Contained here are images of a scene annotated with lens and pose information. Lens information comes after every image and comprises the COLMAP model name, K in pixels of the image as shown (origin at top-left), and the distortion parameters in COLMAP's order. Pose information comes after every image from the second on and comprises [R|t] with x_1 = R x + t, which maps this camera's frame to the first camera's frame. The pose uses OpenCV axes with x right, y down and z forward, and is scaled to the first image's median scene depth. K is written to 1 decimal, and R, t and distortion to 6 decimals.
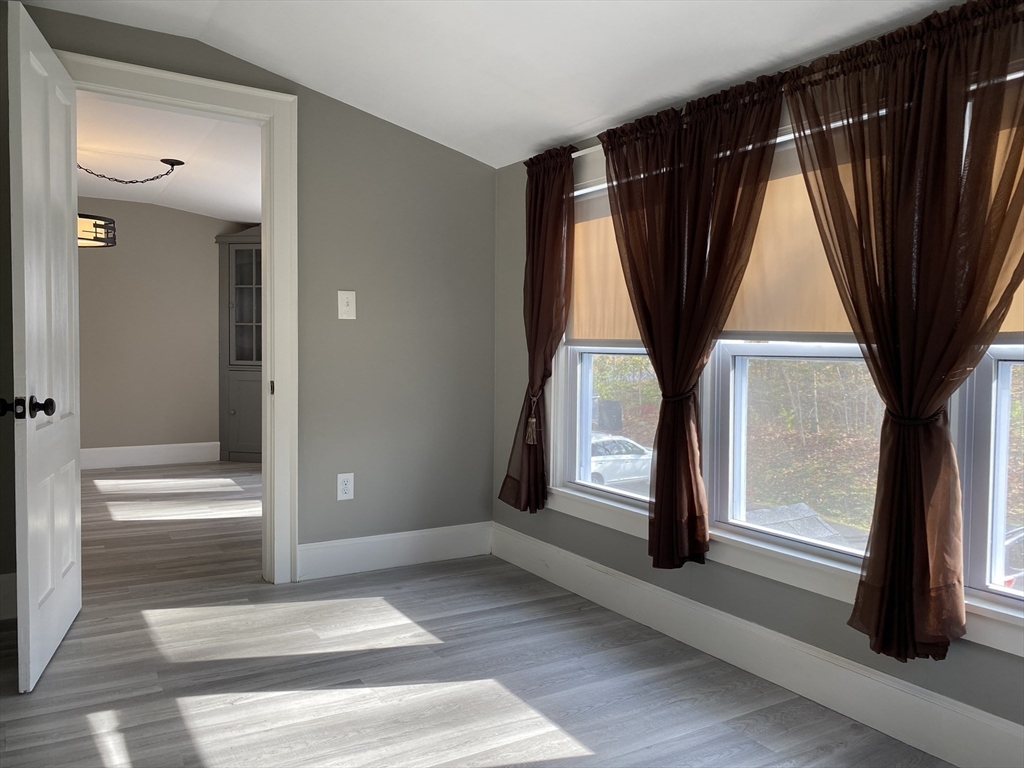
lens RADIAL K [[780.9, 0, 509.8], [0, 780.9, 387.1], [0, 0, 1]] dist [0.007622, 0.003687]
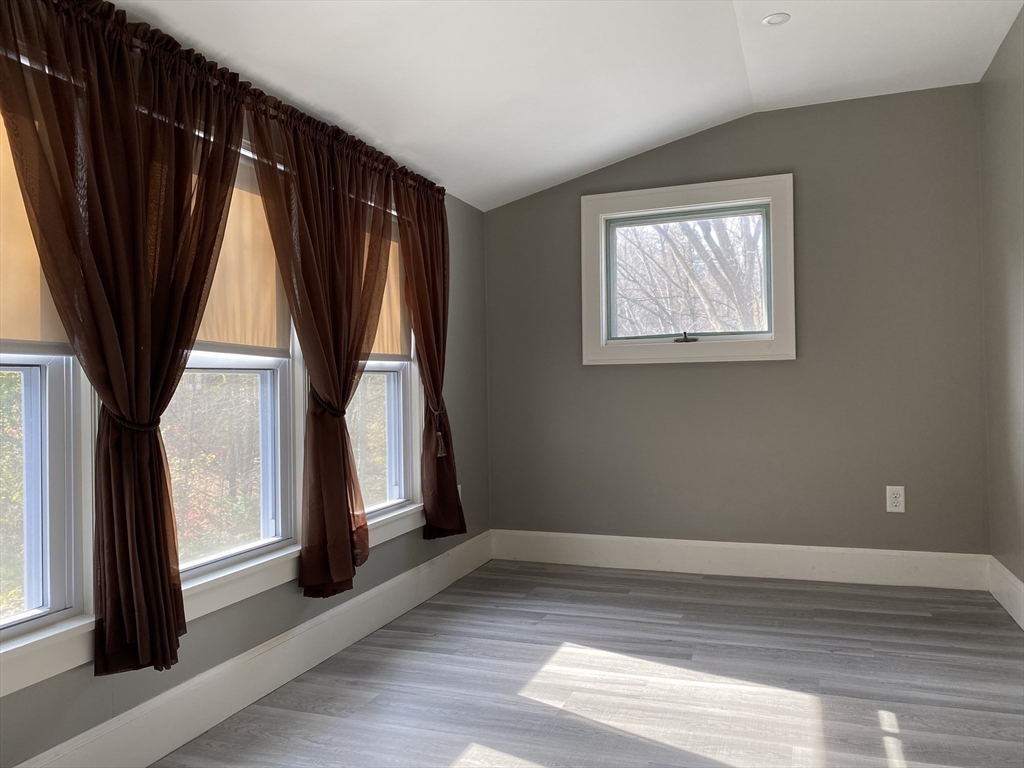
lens RADIAL K [[780.9, 0, 509.8], [0, 780.9, 387.1], [0, 0, 1]] dist [0.007622, 0.003687]
pose [[-0.603598, -0.008554, 0.797243, -0.656887], [0.049705, 0.997594, 0.048336, -0.049785], [-0.795738, 0.068803, -0.601720, 1.356079]]
